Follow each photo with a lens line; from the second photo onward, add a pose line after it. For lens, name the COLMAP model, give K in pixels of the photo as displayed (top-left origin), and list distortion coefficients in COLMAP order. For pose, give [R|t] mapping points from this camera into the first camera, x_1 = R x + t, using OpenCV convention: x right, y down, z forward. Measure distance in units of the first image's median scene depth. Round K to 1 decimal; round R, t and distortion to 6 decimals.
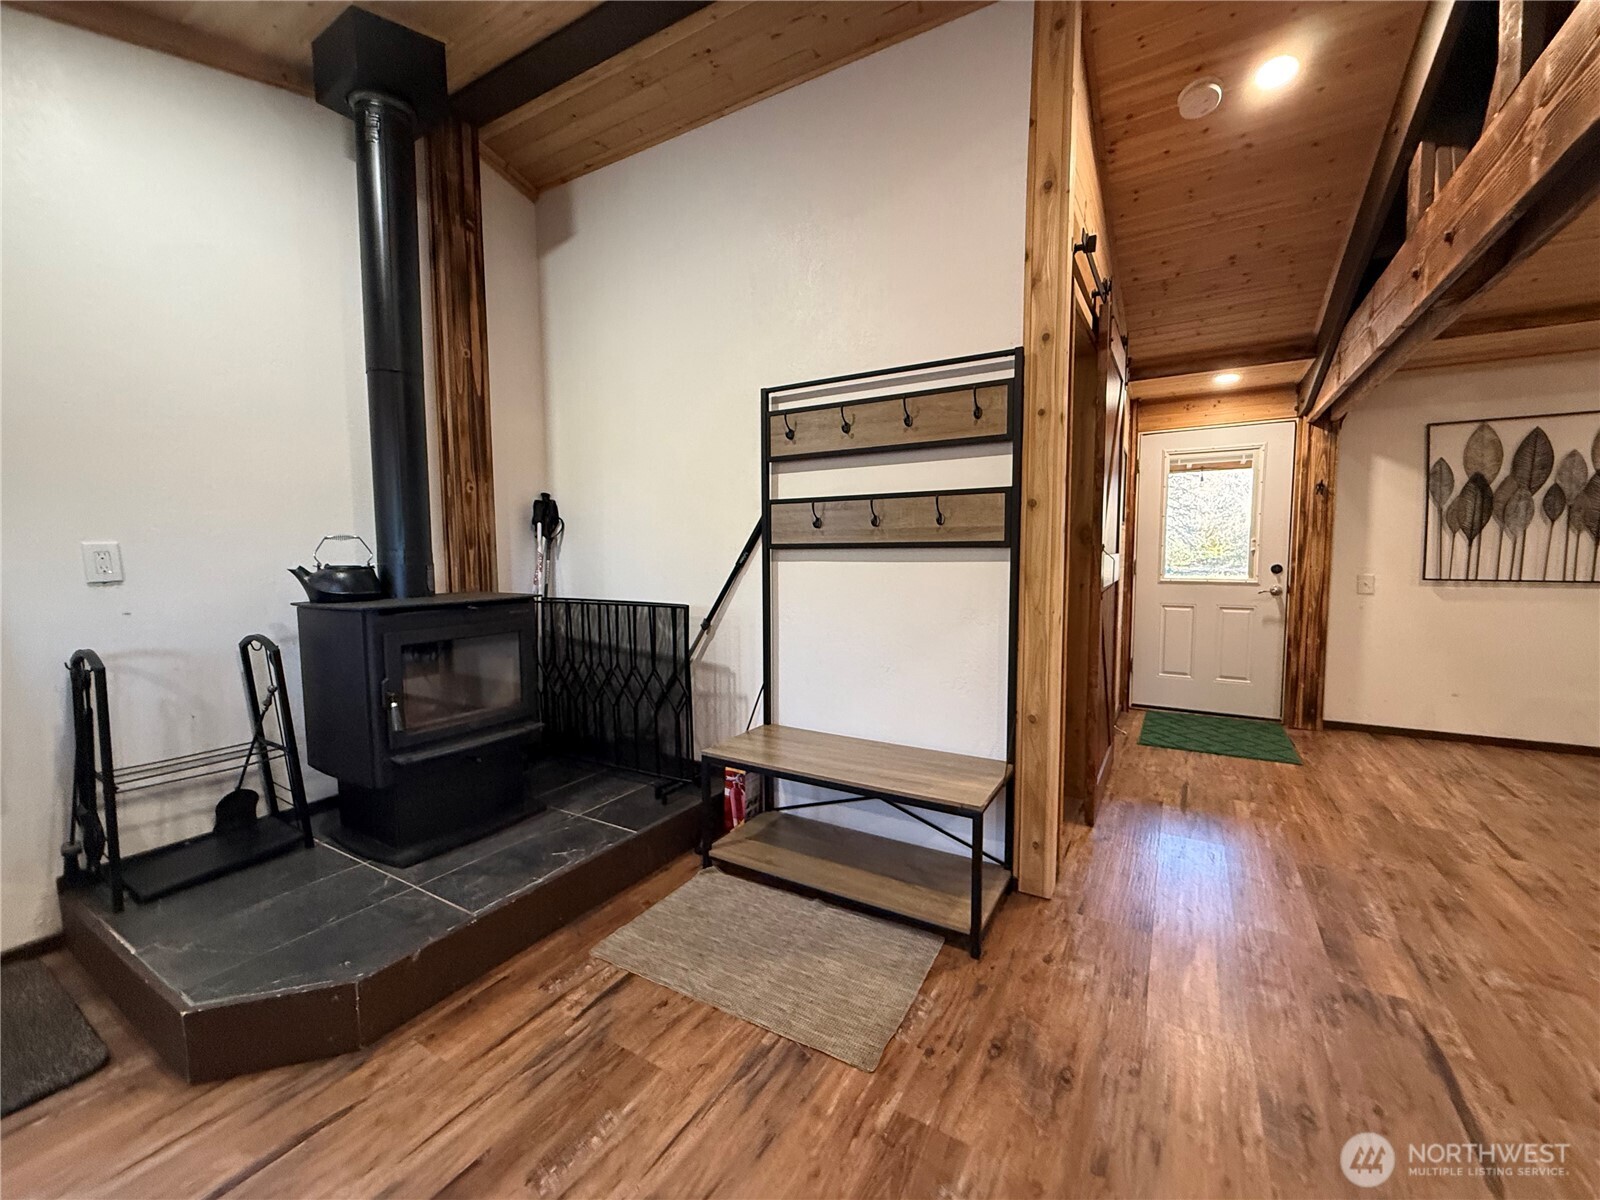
lens RADIAL K [[638.4, 0, 795.7], [0, 638.4, 600.2], [0, 0, 1]] dist [-0.001562, 0.000186]
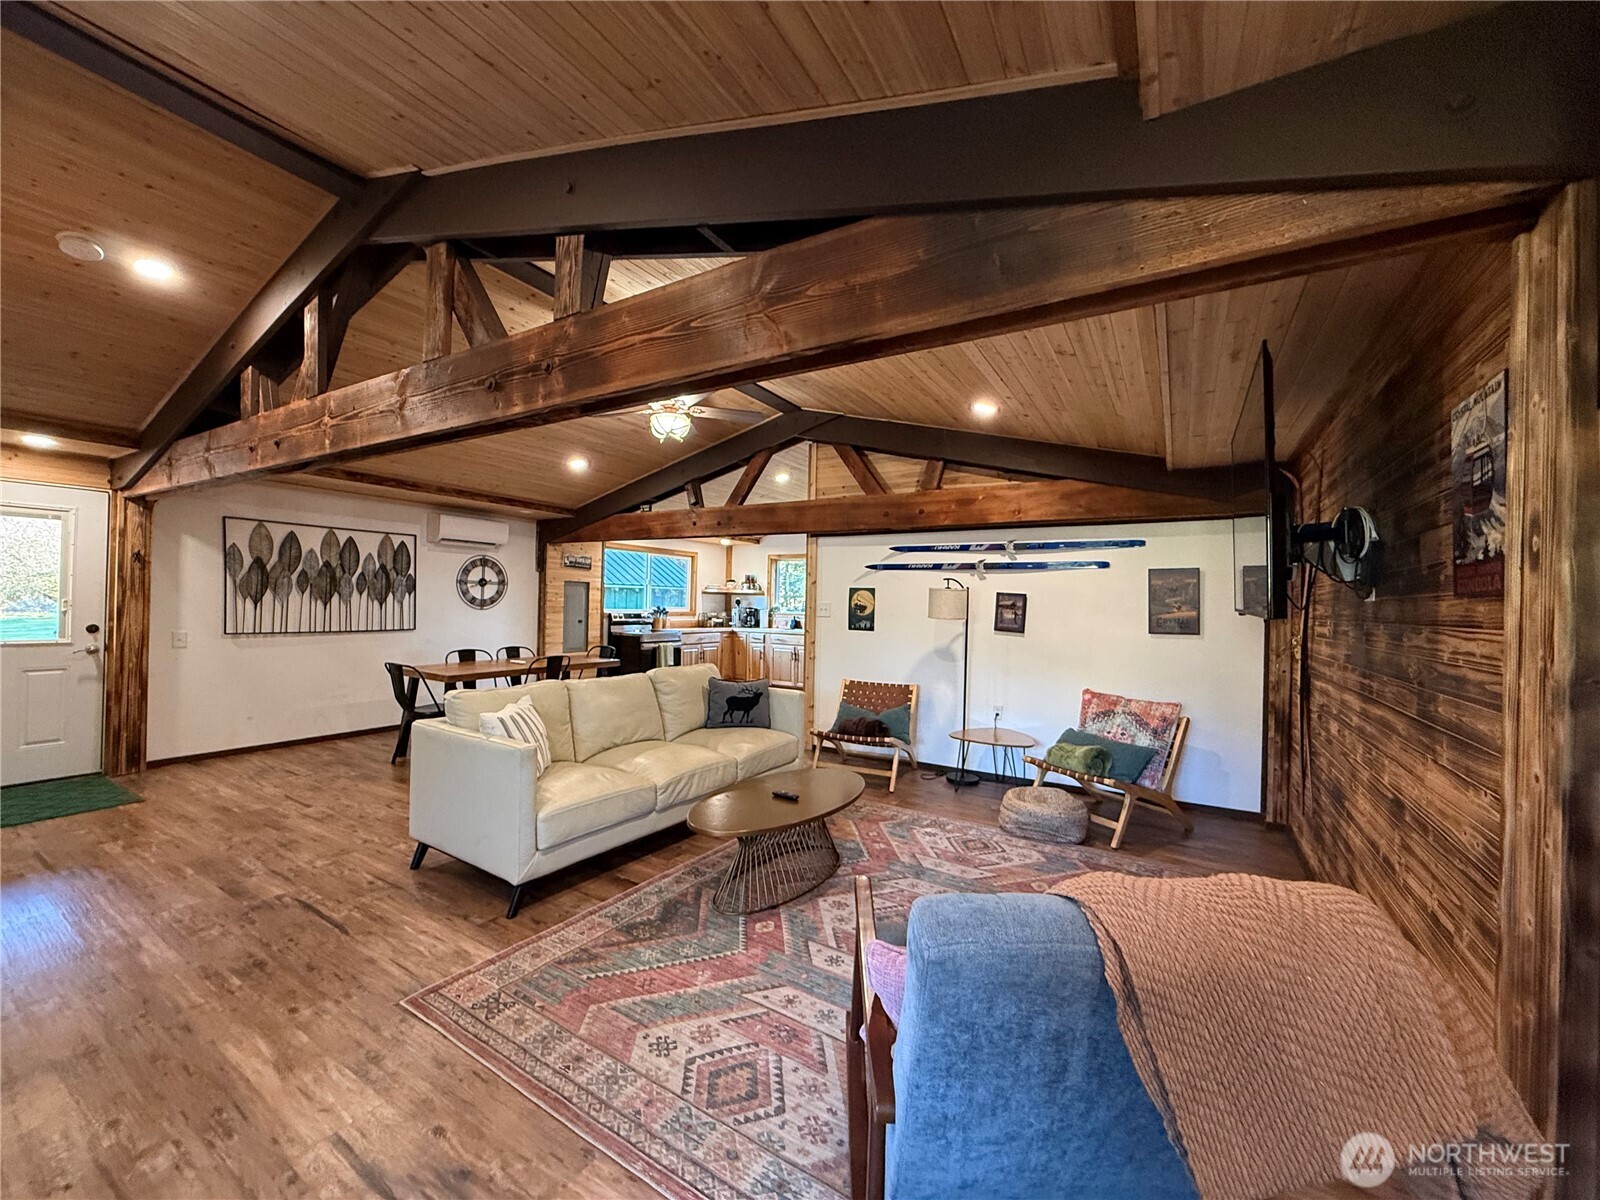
lens RADIAL K [[638.4, 0, 796.2], [0, 638.4, 600.1], [0, 0, 1]] dist [-0.001562, 0.000186]
pose [[0.002700, 0.008652, 0.999959, -0.335416], [0.049724, 0.998724, -0.008776, -0.033356], [-0.998759, 0.049746, 0.002266, -0.184612]]
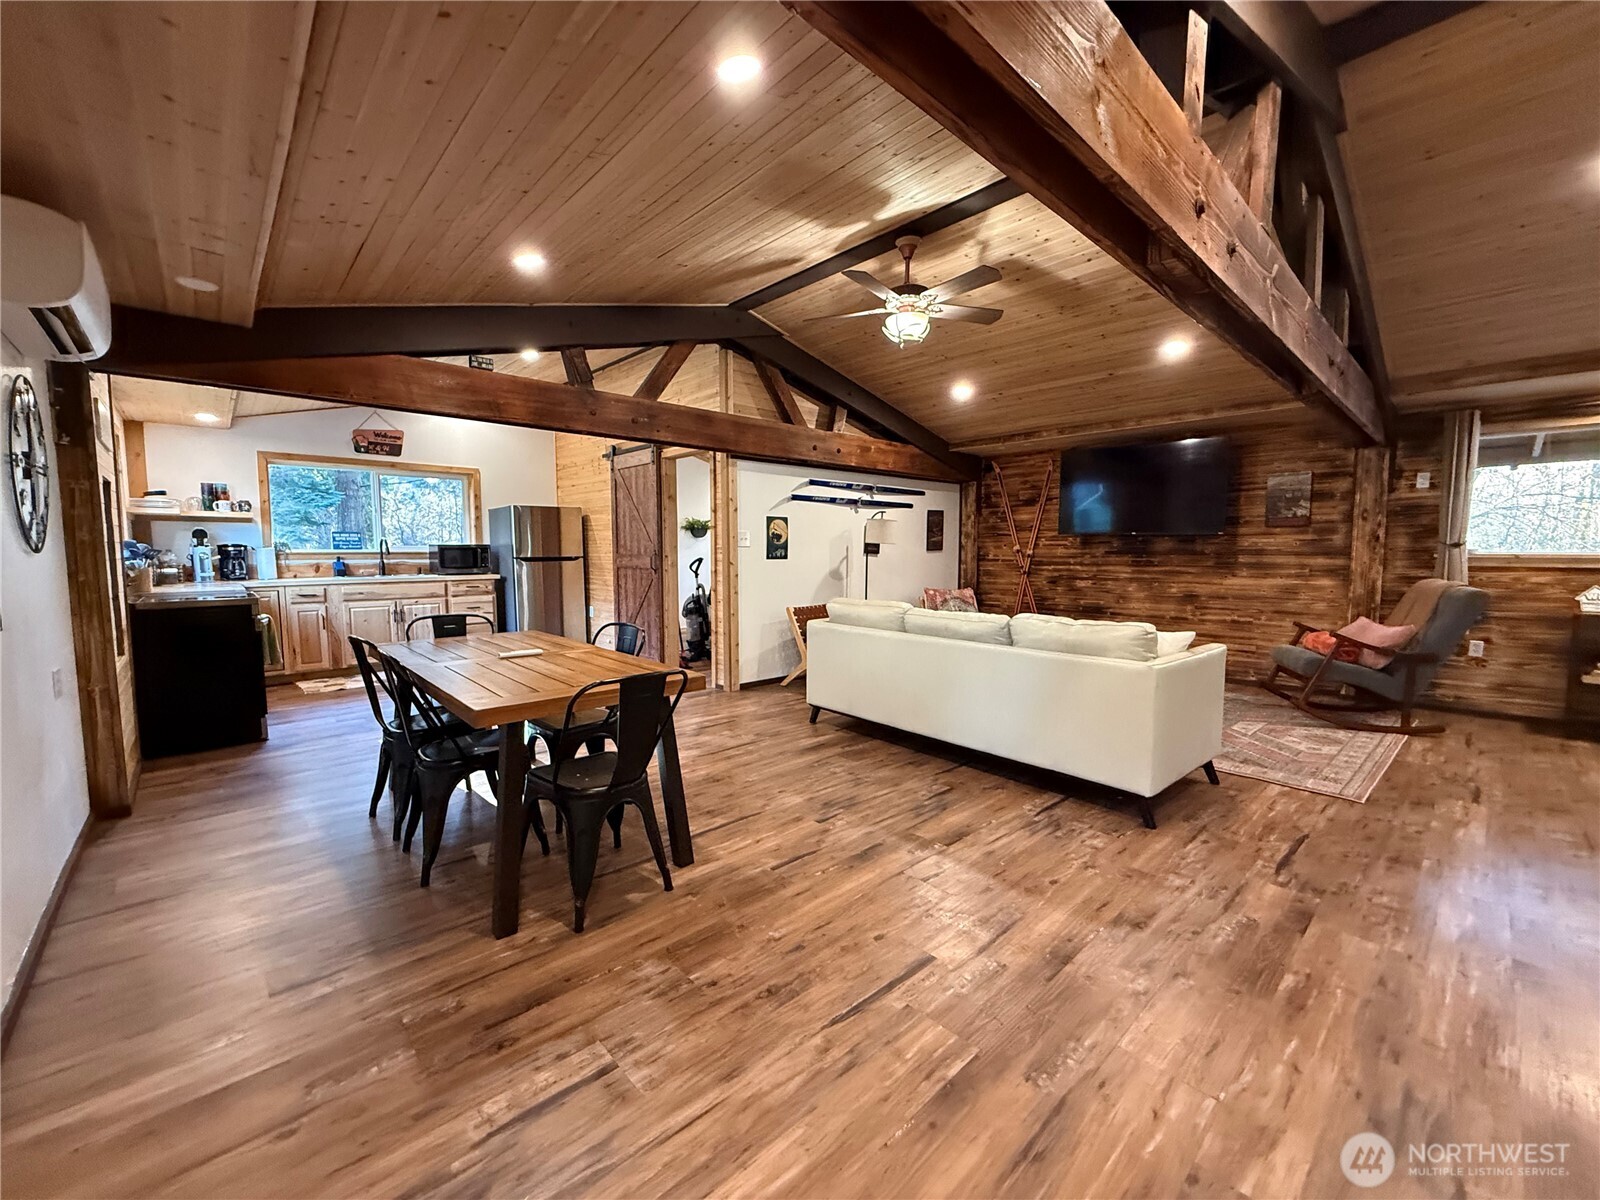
lens RADIAL K [[638.4, 0, 796.4], [0, 638.4, 599.8], [0, 0, 1]] dist [-0.001562, 0.000186]
pose [[-0.960520, -0.017323, 0.277670, 0.700595], [0.024841, 0.988733, 0.147617, -0.094972], [-0.277099, 0.148687, -0.949267, 1.115004]]
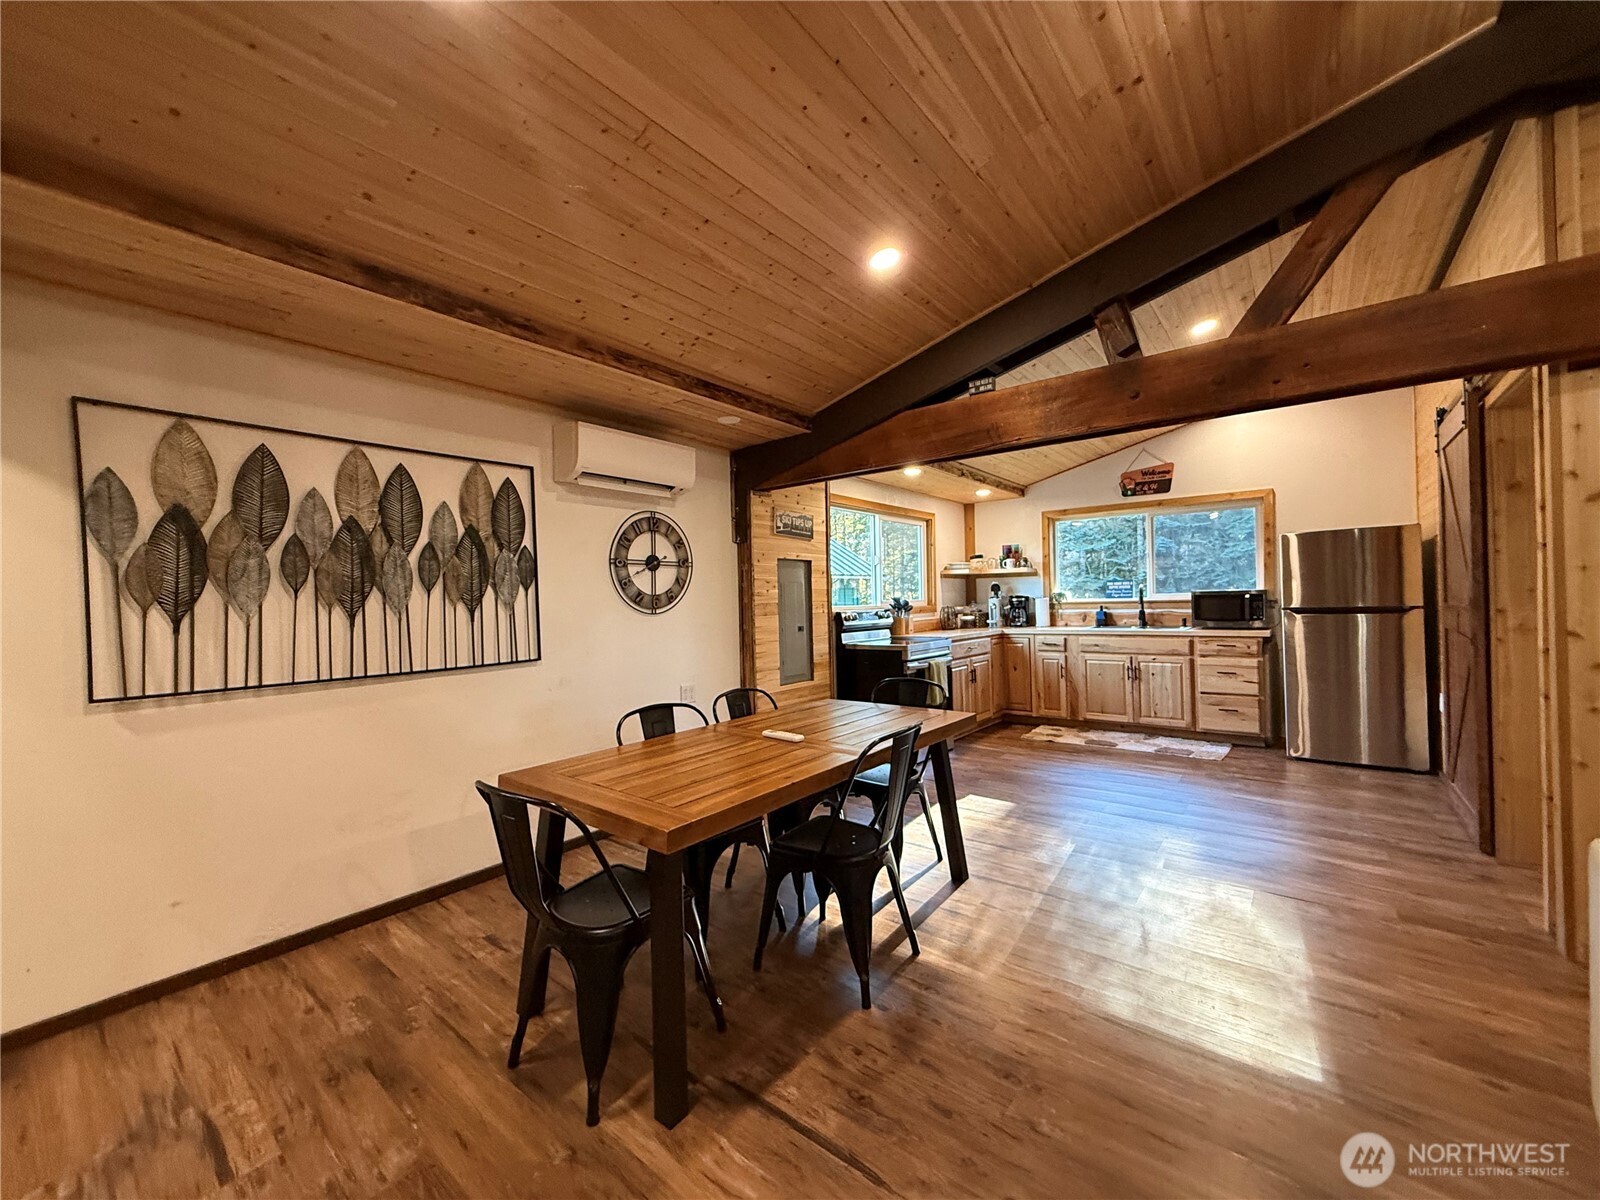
lens RADIAL K [[638.4, 0, 795.0], [0, 638.4, 599.8], [0, 0, 1]] dist [-0.001562, 0.000186]
pose [[0.134553, 0.001995, 0.990904, 0.586795], [0.094673, 0.995397, -0.014860, -0.055250], [-0.986373, 0.095811, 0.133745, 0.393151]]
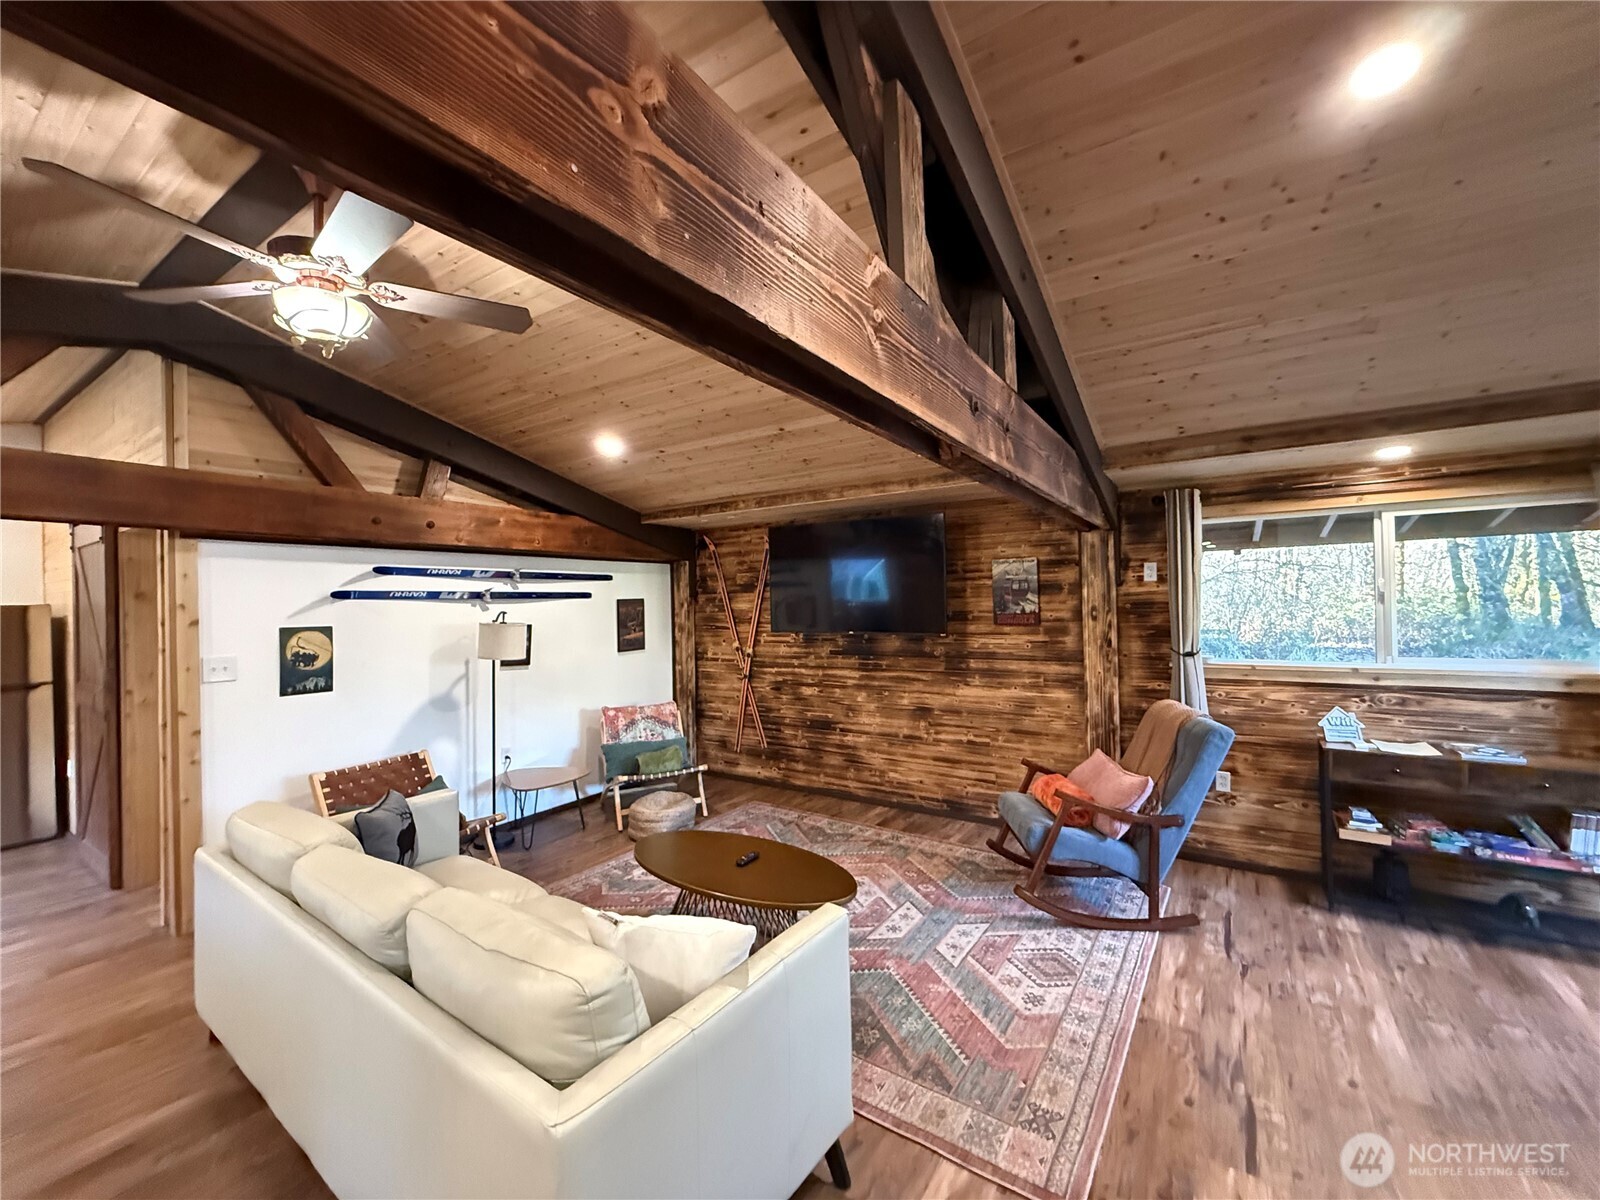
lens RADIAL K [[638.4, 0, 797.0], [0, 638.4, 599.8], [0, 0, 1]] dist [-0.001562, 0.000186]
pose [[-0.998805, 0.025155, 0.041907, 0.388833], [0.027801, 0.997575, 0.063814, -0.149250], [-0.040201, 0.064902, -0.997082, 0.587464]]
